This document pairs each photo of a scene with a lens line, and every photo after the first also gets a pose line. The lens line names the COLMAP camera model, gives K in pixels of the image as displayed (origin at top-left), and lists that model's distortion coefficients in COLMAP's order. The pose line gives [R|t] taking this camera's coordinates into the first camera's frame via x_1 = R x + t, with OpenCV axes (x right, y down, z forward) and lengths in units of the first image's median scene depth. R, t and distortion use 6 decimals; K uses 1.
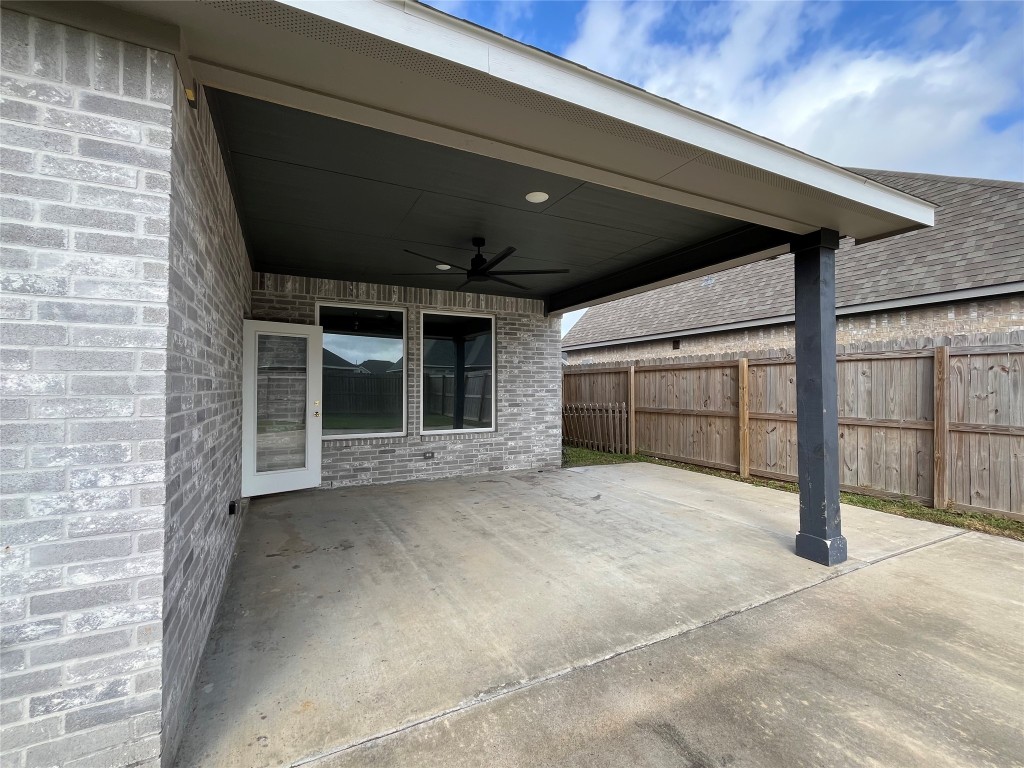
lens RADIAL K [[446.6, 0, 513.9], [0, 446.6, 379.1], [0, 0, 1]] dist [0.002078, -0.000029]
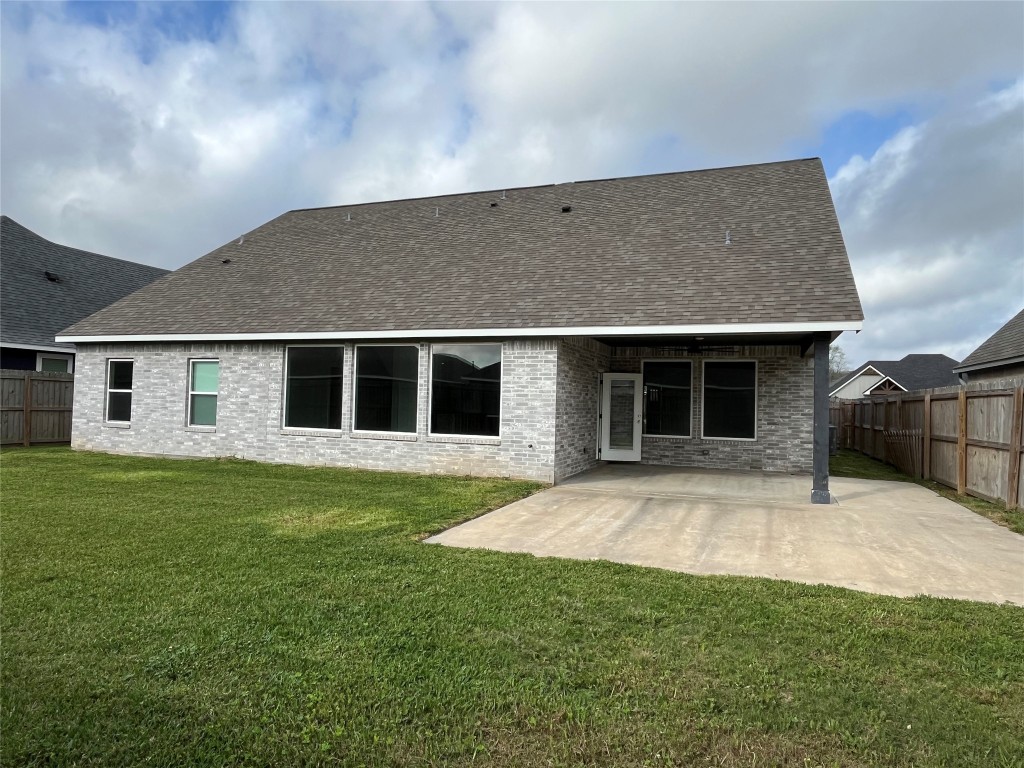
lens RADIAL K [[641.9, 0, 512.2], [0, 641.9, 383.6], [0, 0, 1]] dist [0.034760, 0.001840]
pose [[0.668576, -0.005477, -0.743624, 1.042103], [-0.011958, 0.999764, -0.018115, -0.021833], [0.743548, 0.021004, 0.668353, -1.025419]]
